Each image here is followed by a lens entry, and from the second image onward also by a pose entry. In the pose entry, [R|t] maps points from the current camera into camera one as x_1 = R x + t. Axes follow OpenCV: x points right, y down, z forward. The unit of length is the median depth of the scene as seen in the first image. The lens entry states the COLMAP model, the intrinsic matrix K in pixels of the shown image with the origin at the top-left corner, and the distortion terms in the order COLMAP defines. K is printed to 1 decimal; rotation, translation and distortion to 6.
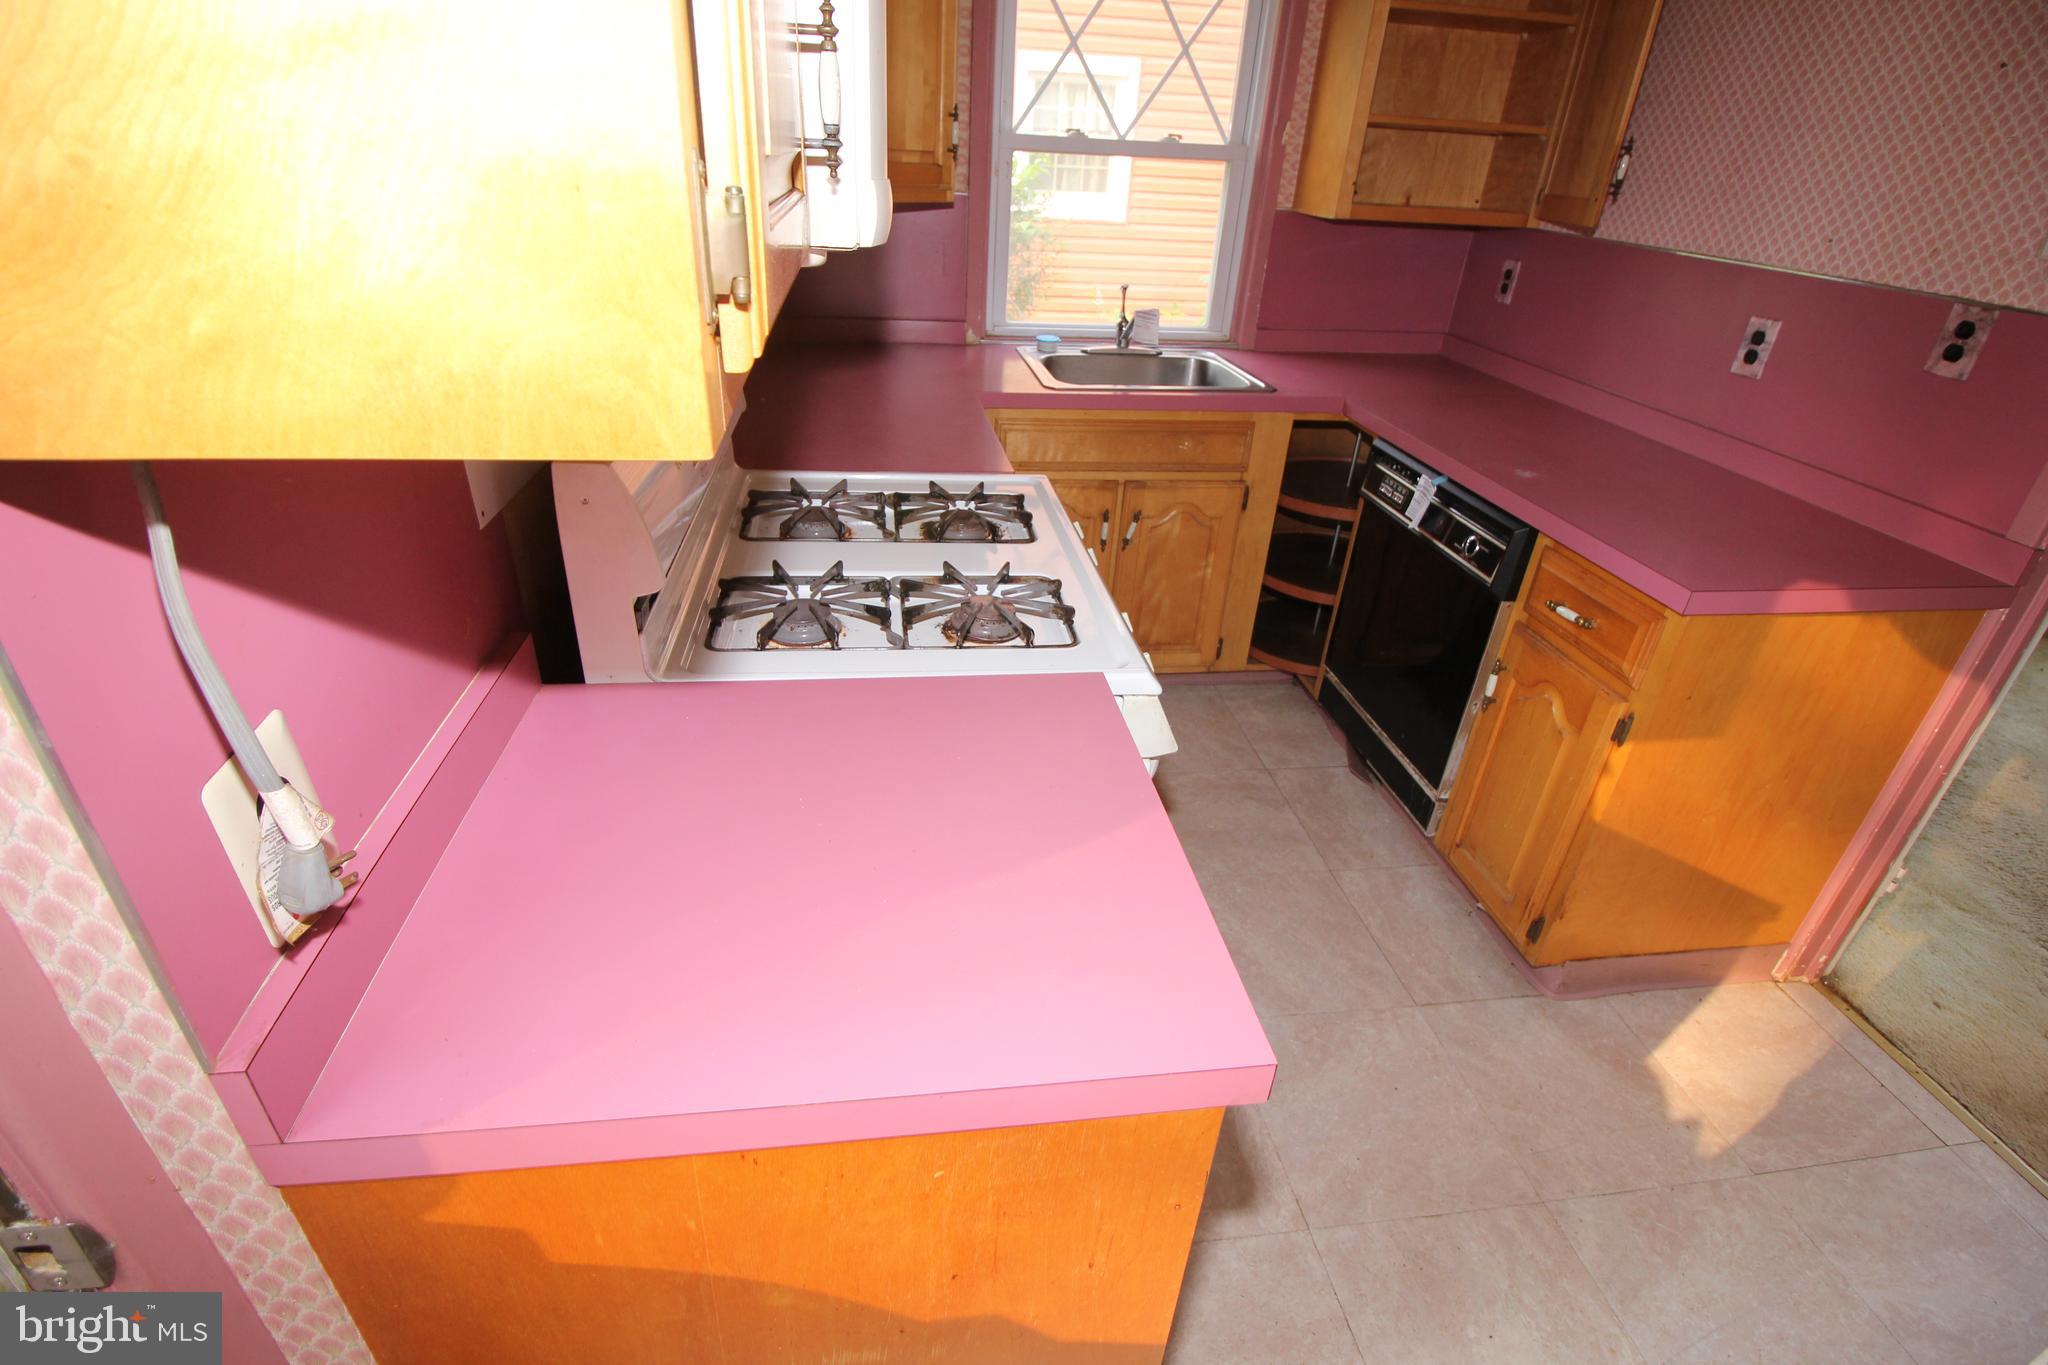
lens RADIAL K [[957.9, 0, 1009.7], [0, 957.9, 685.4], [0, 0, 1]] dist [-0.006970, -0.010673]
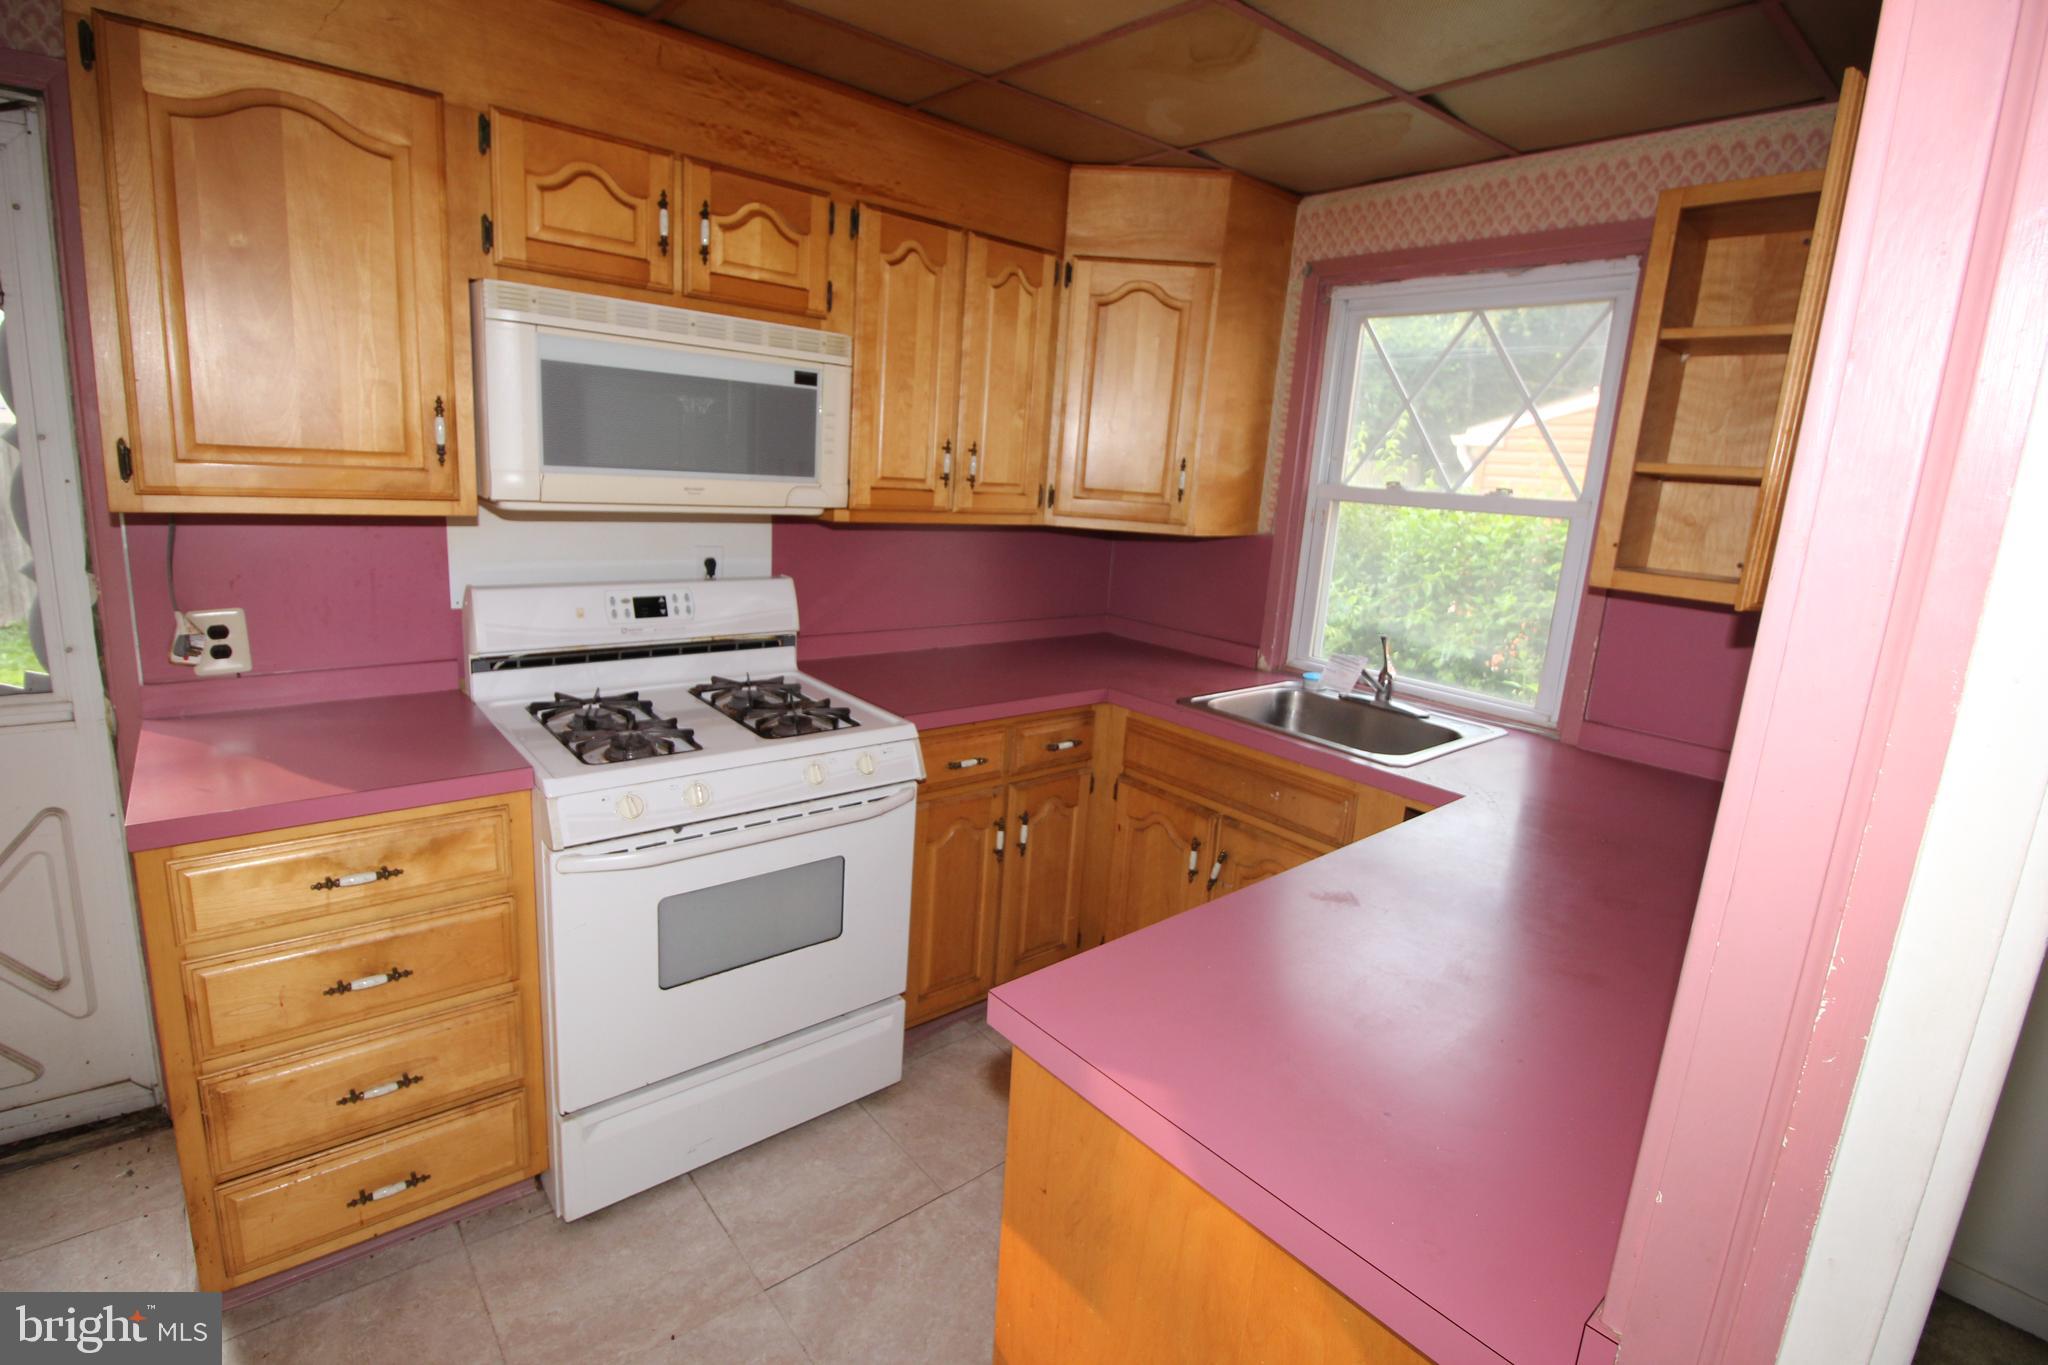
lens RADIAL K [[957.9, 0, 1017.7], [0, 957.9, 664.1], [0, 0, 1]] dist [-0.006970, -0.010673]
pose [[0.531217, 0.165562, -0.830902, 0.709826], [-0.446488, 0.888190, -0.108474, -0.146627], [0.720039, 0.428611, 0.545744, 0.280624]]
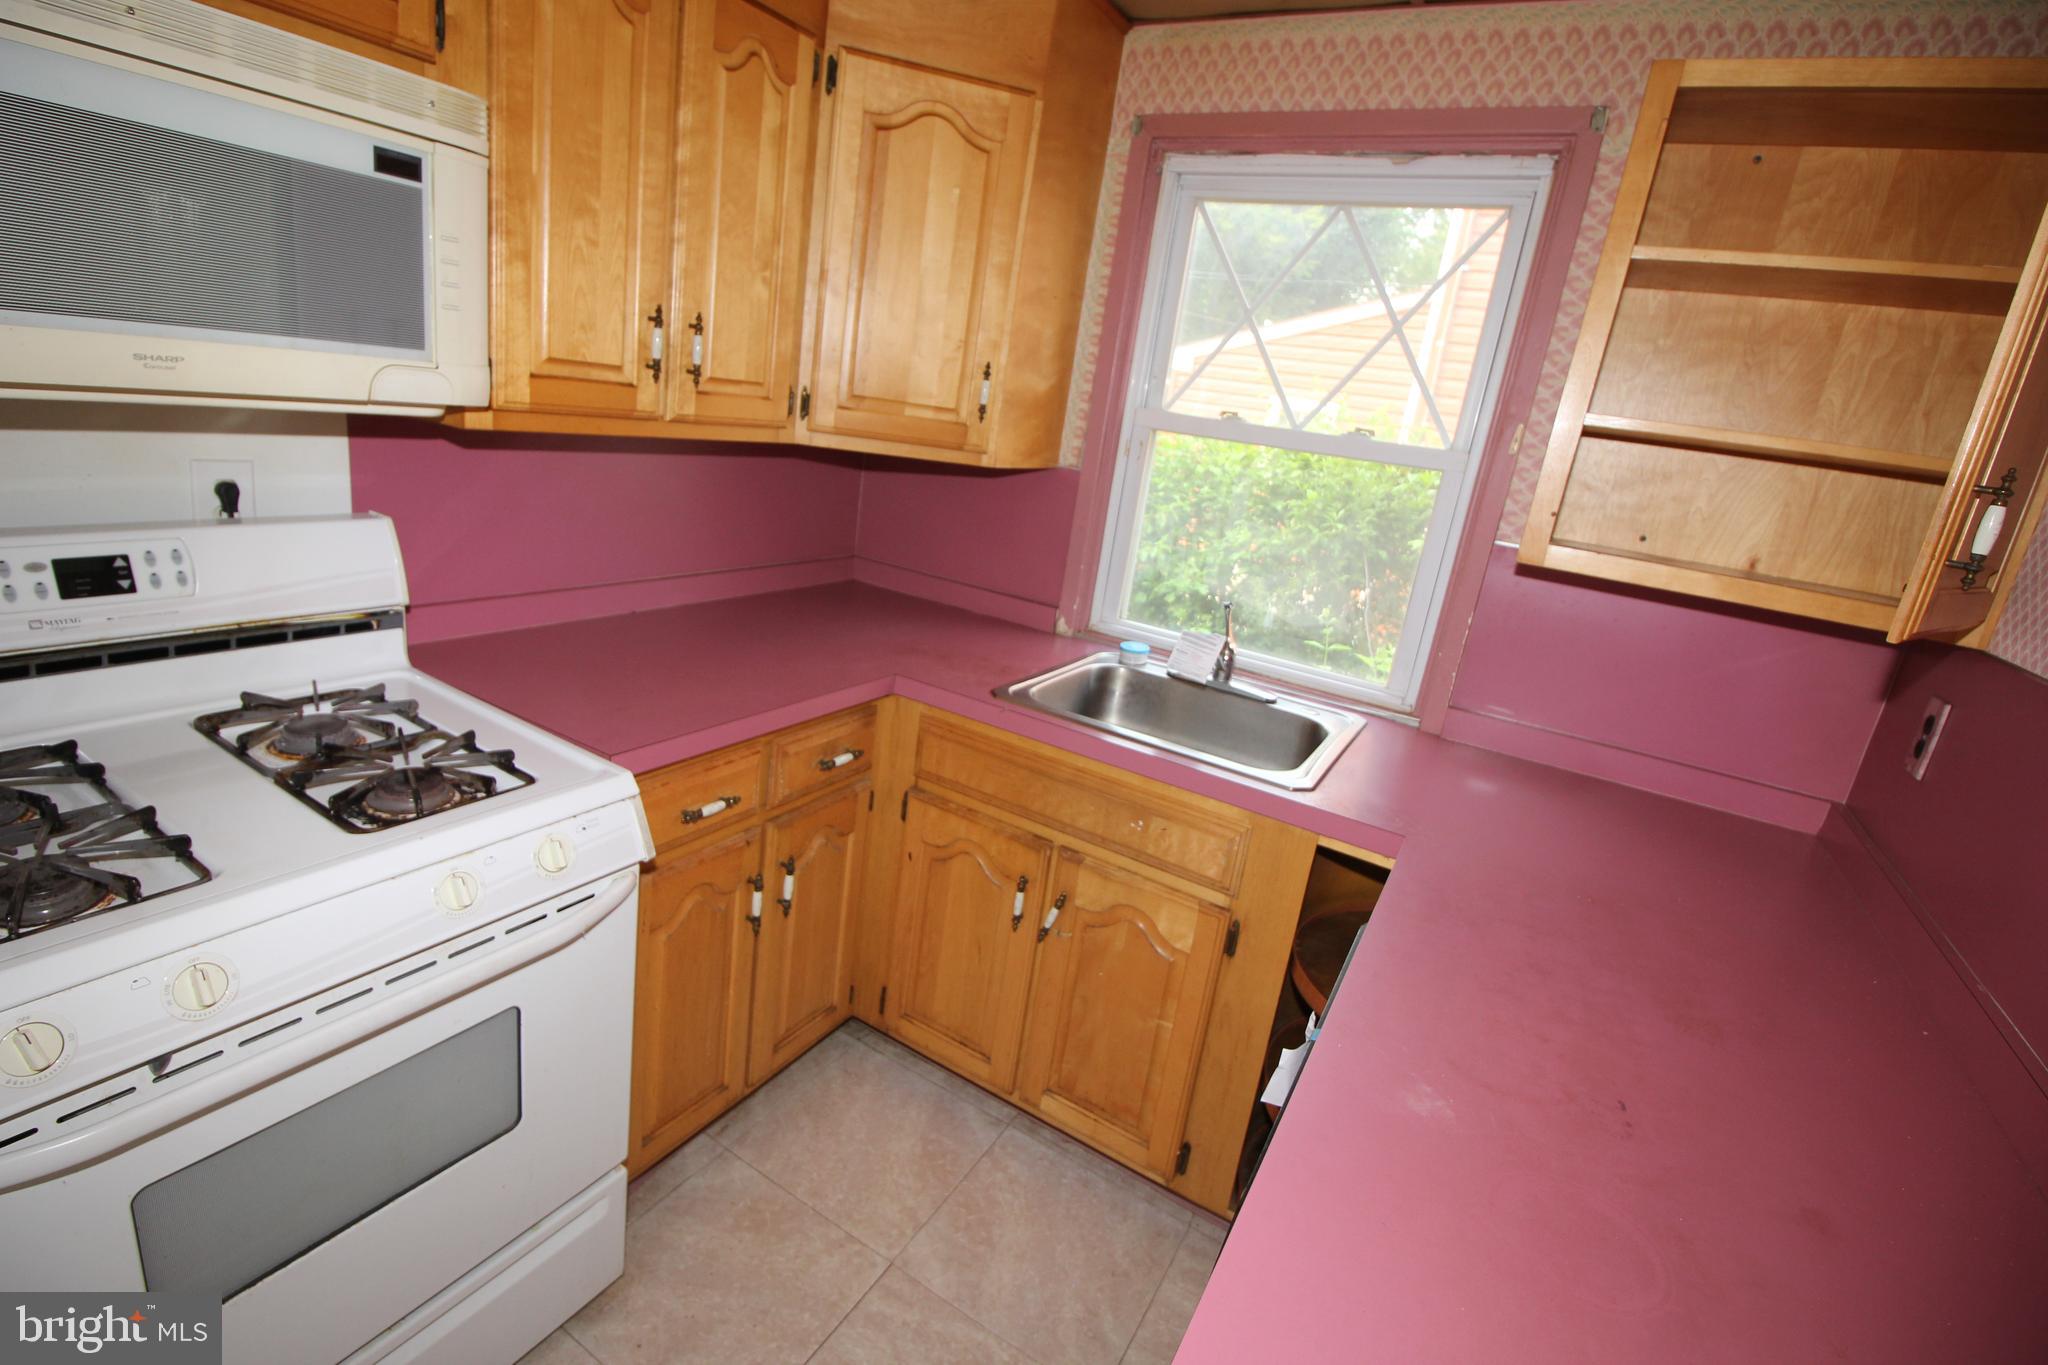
lens RADIAL K [[957.9, 0, 1018.0], [0, 957.9, 671.4], [0, 0, 1]] dist [-0.006970, -0.010673]
pose [[0.777272, 0.230567, -0.585395, 0.451123], [-0.388605, 0.907673, -0.158478, -0.195052], [0.494807, 0.350668, 0.795109, 0.360461]]
